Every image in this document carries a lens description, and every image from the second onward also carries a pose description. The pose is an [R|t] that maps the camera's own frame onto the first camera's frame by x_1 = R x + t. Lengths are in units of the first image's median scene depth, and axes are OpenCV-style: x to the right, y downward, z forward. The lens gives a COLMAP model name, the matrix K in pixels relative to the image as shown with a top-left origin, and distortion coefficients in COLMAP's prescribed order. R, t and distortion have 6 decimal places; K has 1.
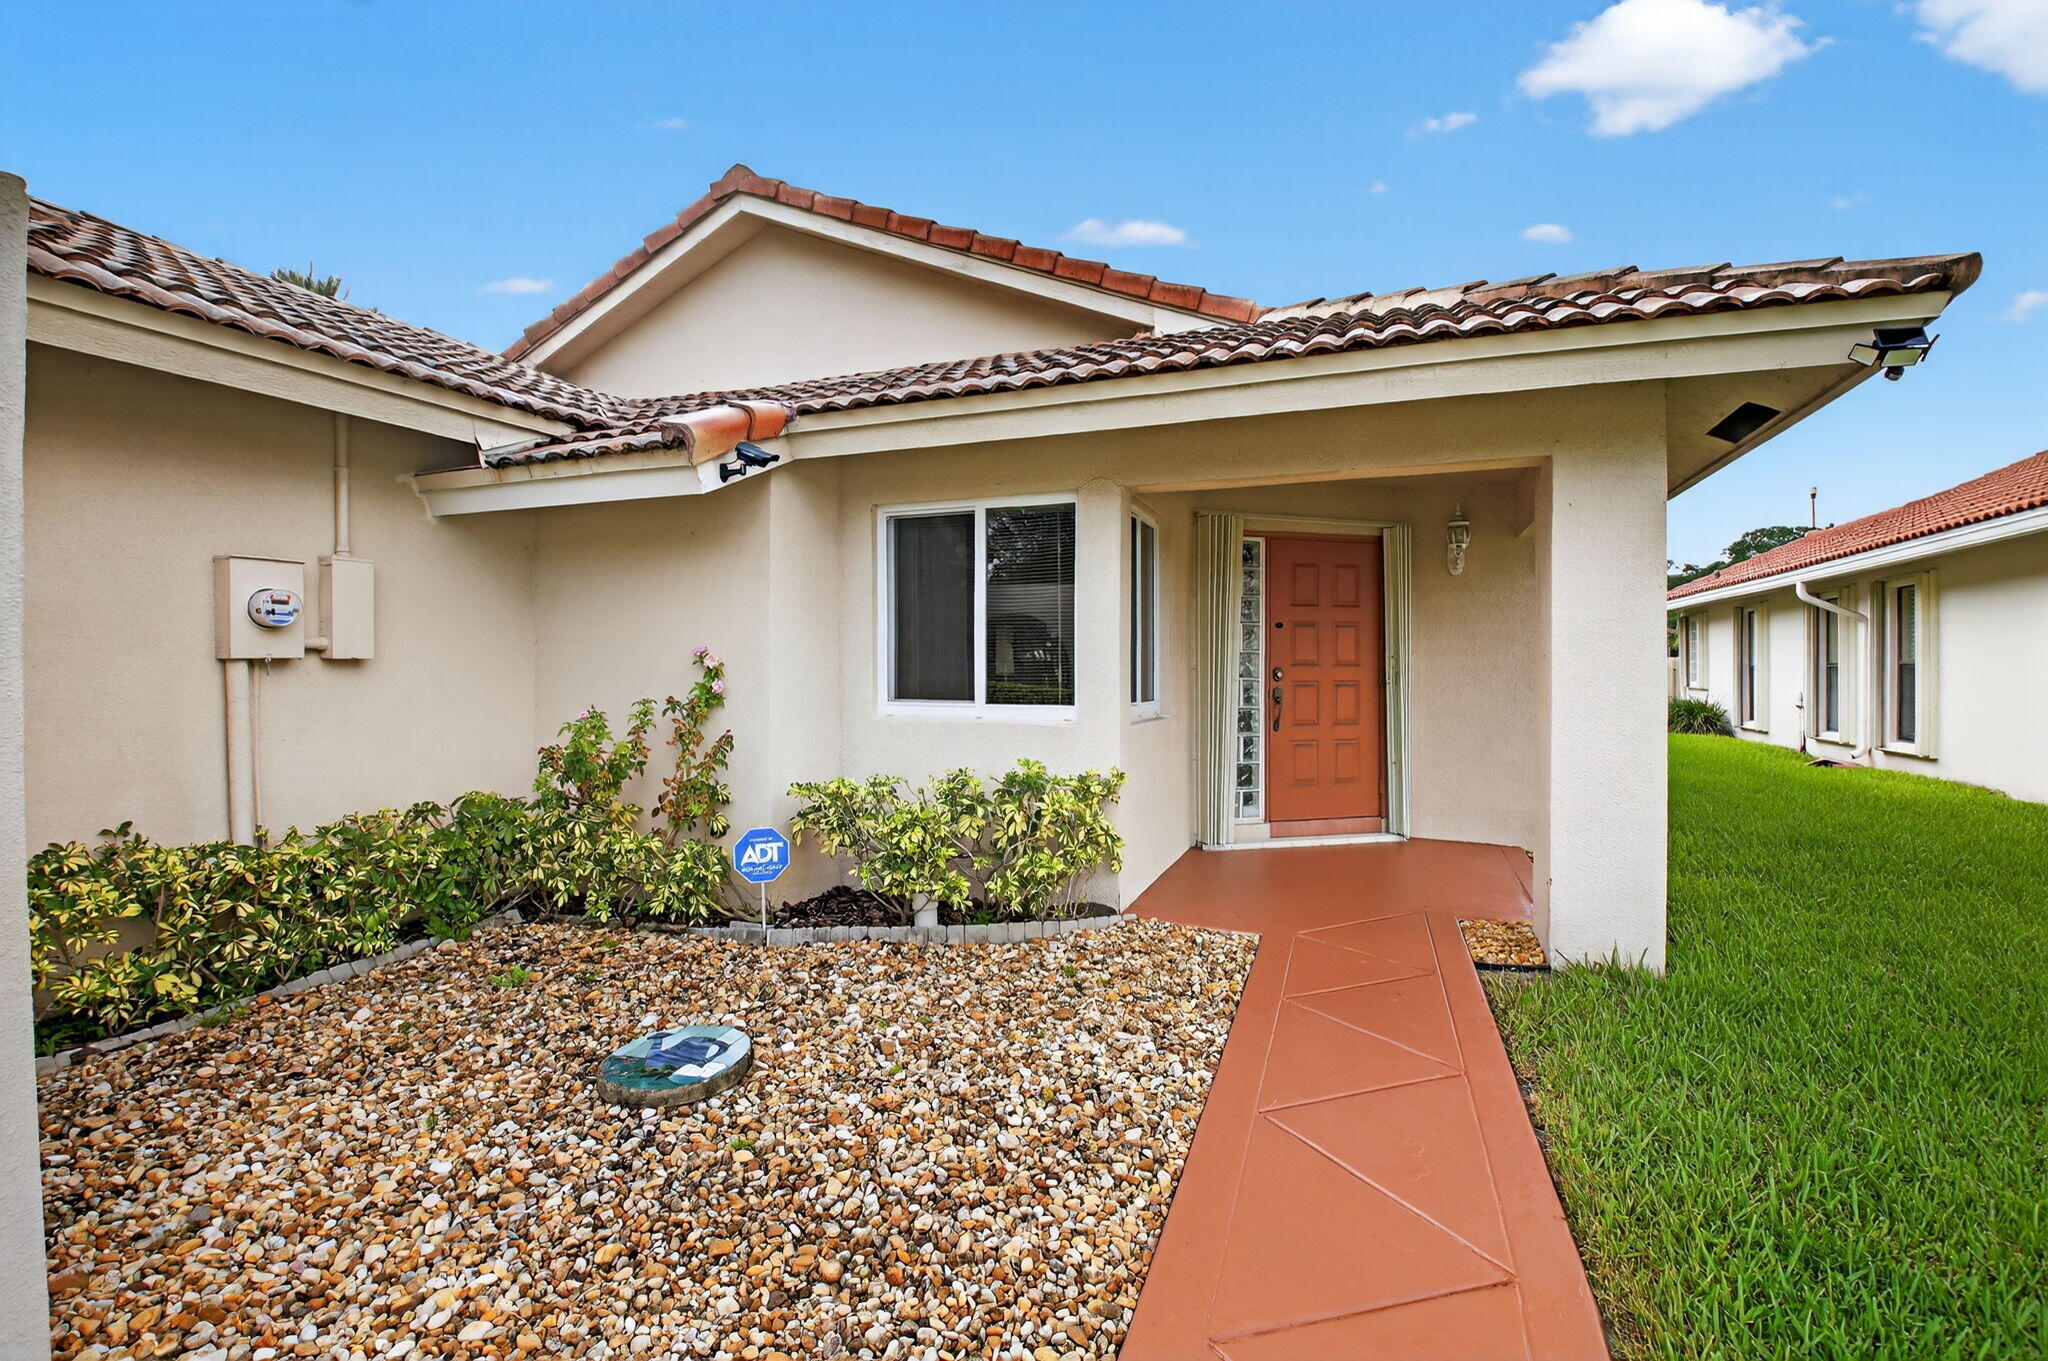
lens RADIAL K [[954.1, 0, 1024.0], [0, 954.1, 680.5], [0, 0, 1]] dist [-0.012777, -0.000362]
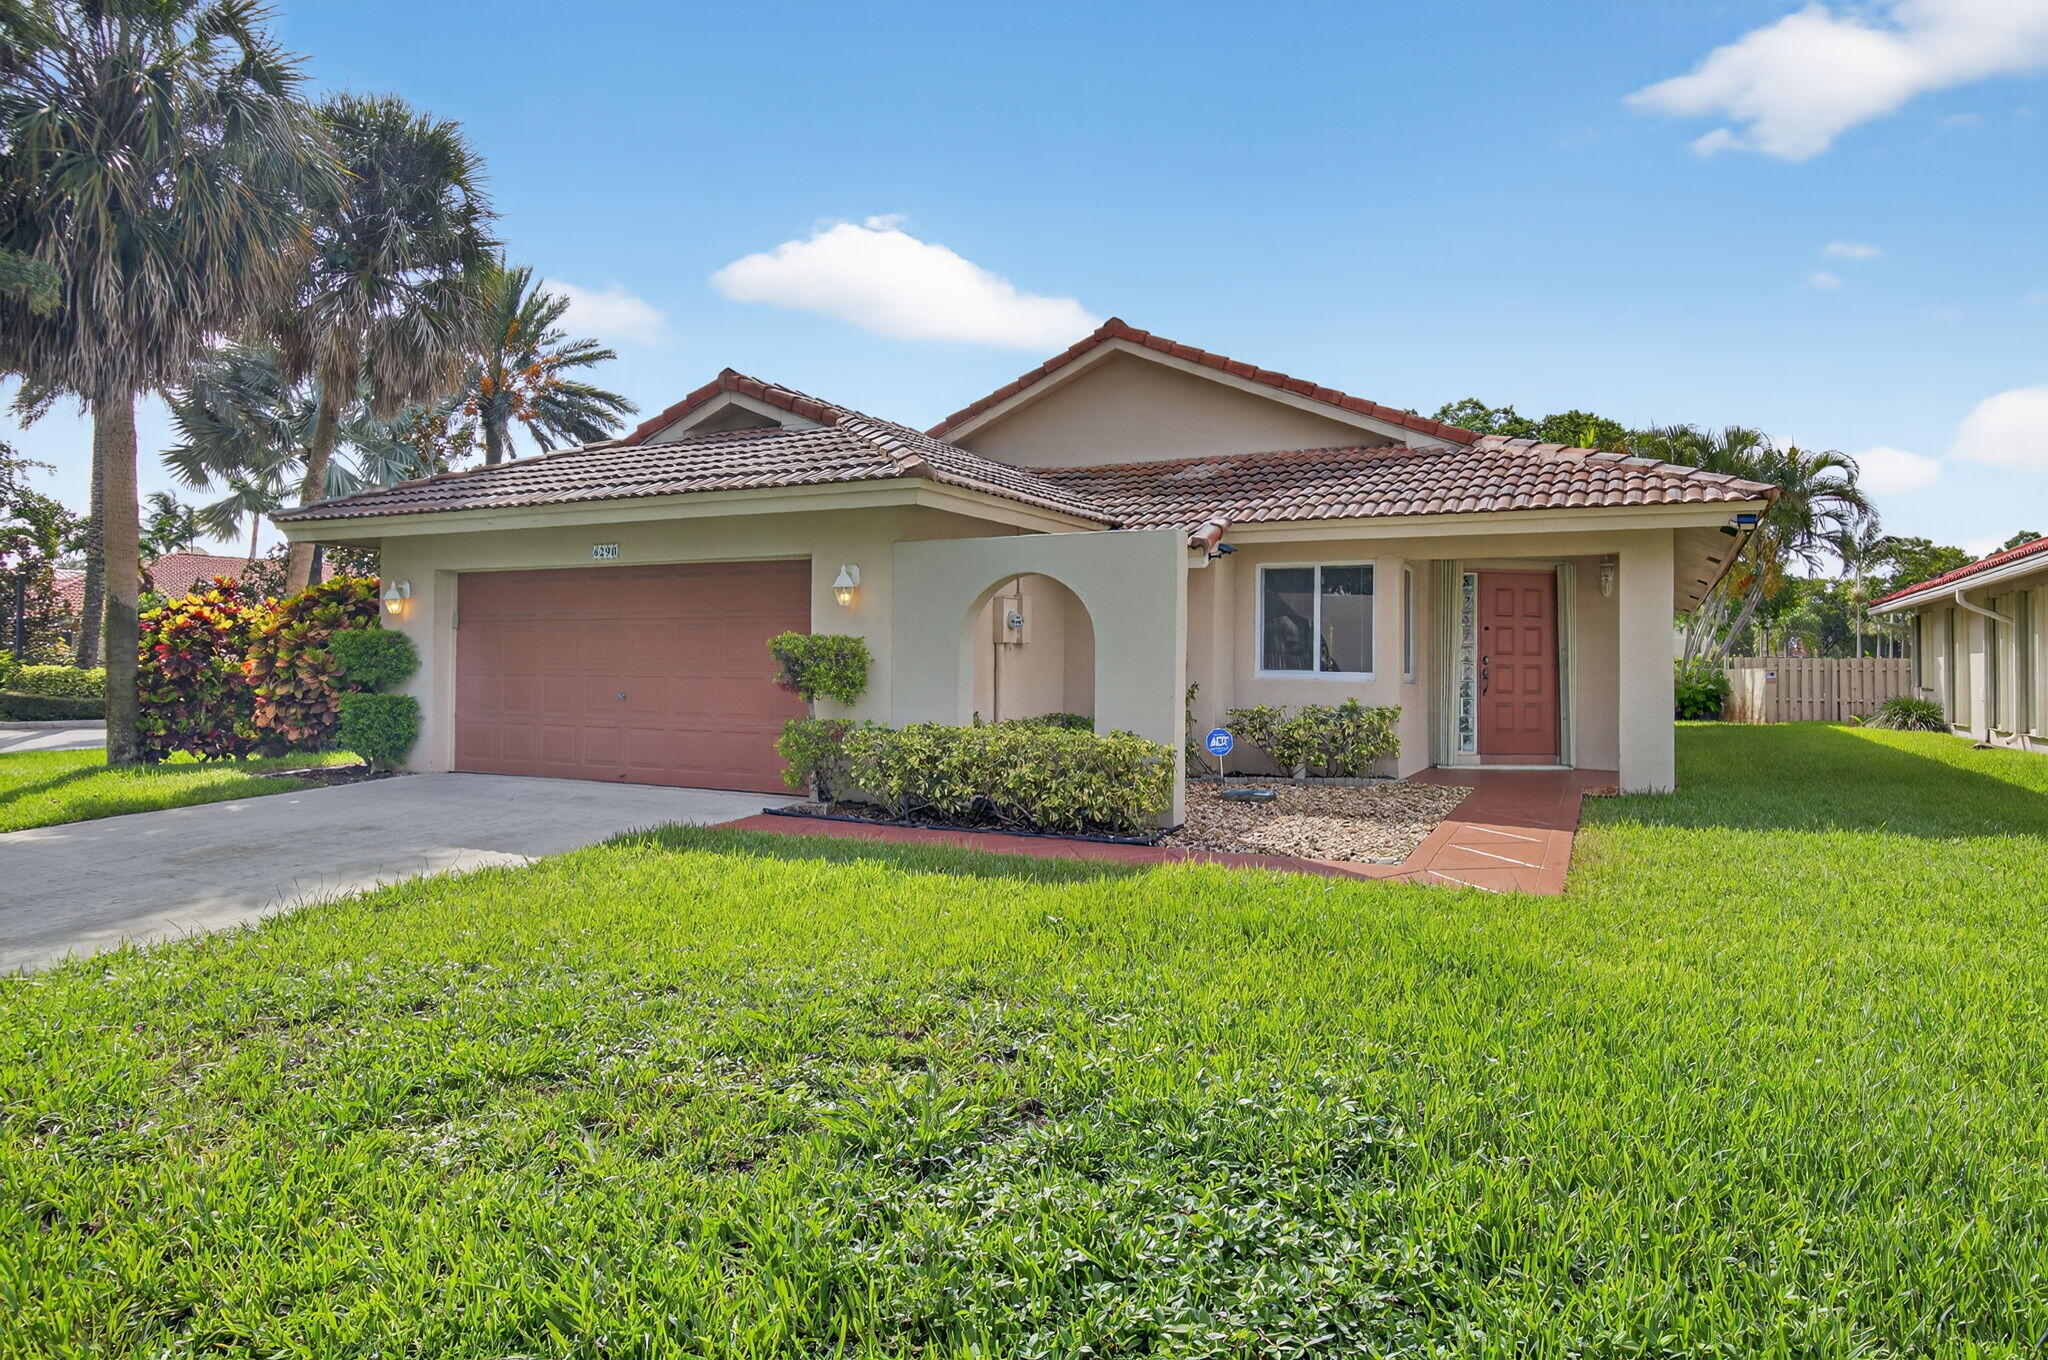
lens RADIAL K [[1232.2, 0, 1024.2], [0, 1232.2, 652.7], [0, 0, 1]] dist [-0.002202, -0.000125]
pose [[0.994249, 0.008010, -0.106792, -0.279995], [-0.011137, 0.999526, -0.028718, 0.049238], [0.106511, 0.029742, 0.993867, -1.124211]]
